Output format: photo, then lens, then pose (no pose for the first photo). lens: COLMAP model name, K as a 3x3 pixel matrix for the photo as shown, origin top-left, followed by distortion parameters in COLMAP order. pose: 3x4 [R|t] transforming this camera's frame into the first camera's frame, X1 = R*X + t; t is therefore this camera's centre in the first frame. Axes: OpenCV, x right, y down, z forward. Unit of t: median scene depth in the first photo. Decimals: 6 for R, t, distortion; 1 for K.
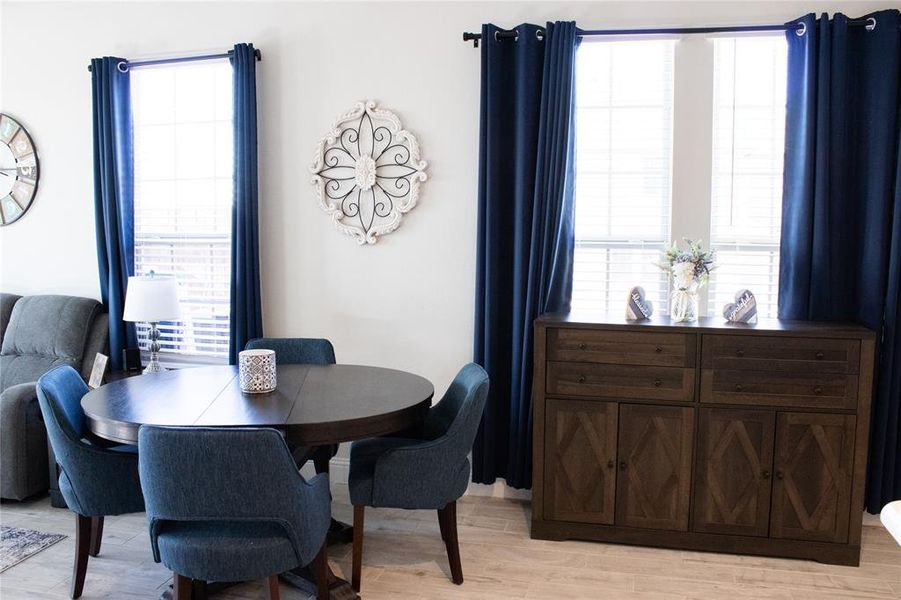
lens RADIAL K [[782.6, 0, 460.7], [0, 782.6, 296.9], [0, 0, 1]] dist [-0.139750, 0.125585]
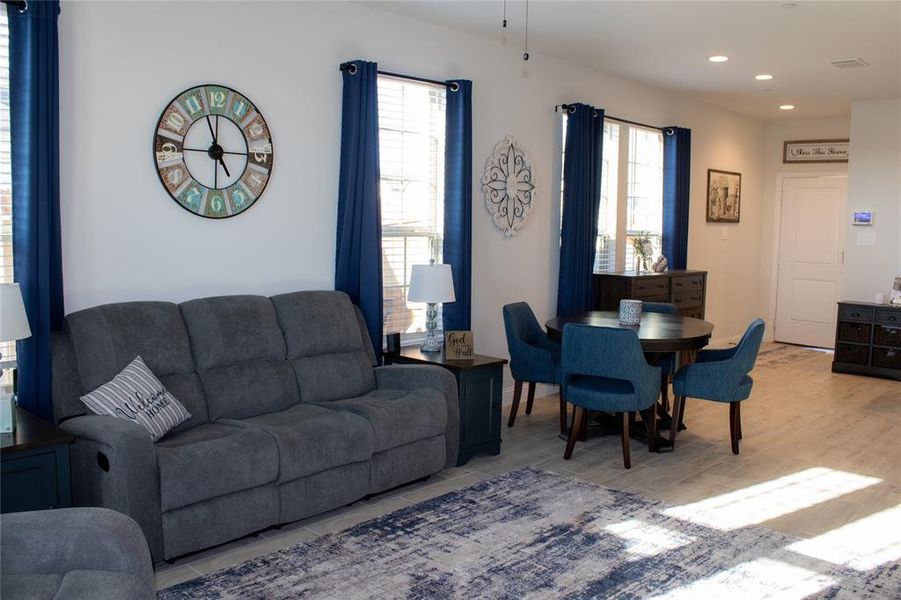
lens RADIAL K [[761.9, 0, 463.2], [0, 761.9, 299.8], [0, 0, 1]] dist [-0.131458, 0.102253]
pose [[0.478730, -0.084952, 0.873843, -1.396704], [0.063738, 0.996044, 0.061913, -0.041131], [-0.875646, 0.026057, 0.482251, 0.395068]]
